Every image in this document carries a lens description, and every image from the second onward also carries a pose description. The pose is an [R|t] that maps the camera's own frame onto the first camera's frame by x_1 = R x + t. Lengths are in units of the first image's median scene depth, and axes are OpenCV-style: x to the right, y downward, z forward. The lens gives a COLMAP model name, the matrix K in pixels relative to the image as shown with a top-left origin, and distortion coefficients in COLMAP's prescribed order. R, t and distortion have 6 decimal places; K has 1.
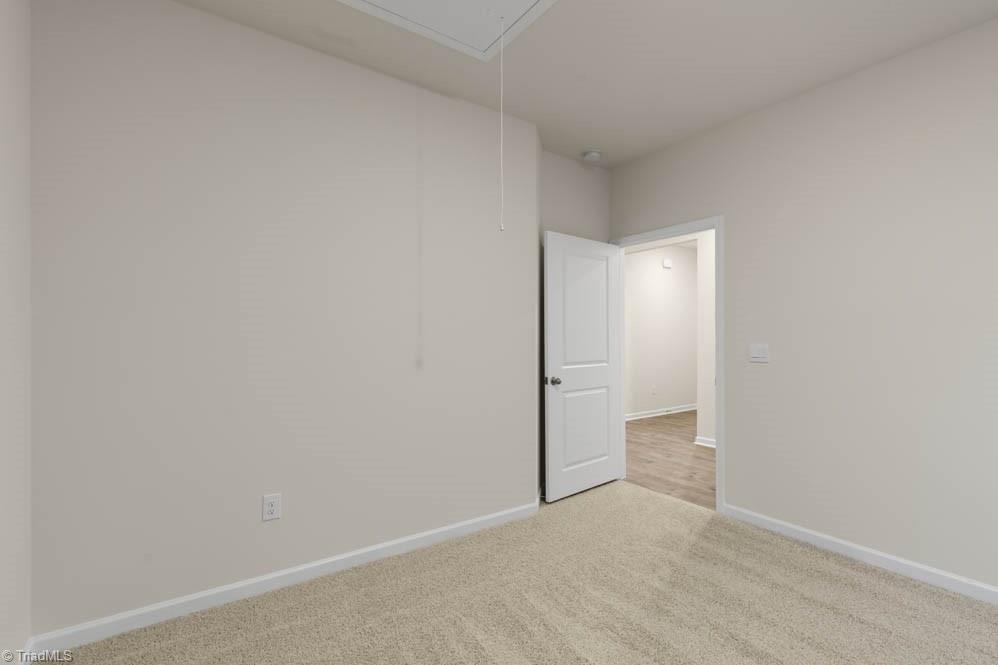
lens RADIAL K [[449.1, 0, 502.9], [0, 449.1, 334.3], [0, 0, 1]] dist [0.000265, 0.000070]
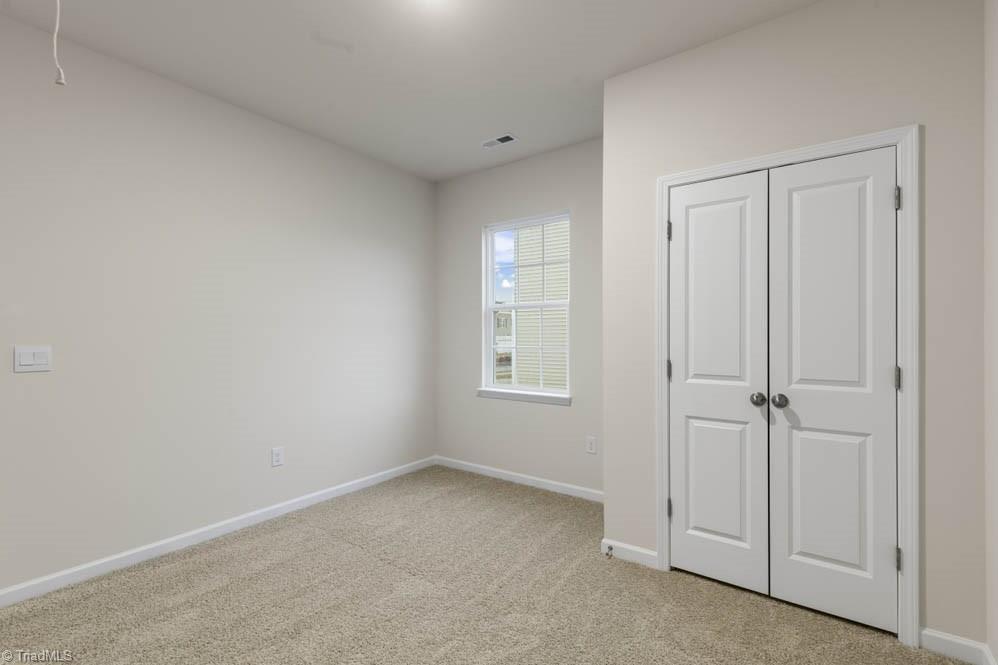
lens RADIAL K [[449.1, 0, 502.9], [0, 449.1, 334.3], [0, 0, 1]] dist [0.000265, 0.000070]
pose [[-0.331315, 0.001352, 0.943519, -0.434652], [-0.006329, 0.999973, -0.003655, -0.001249], [-0.943499, -0.007183, -0.331297, 0.616441]]
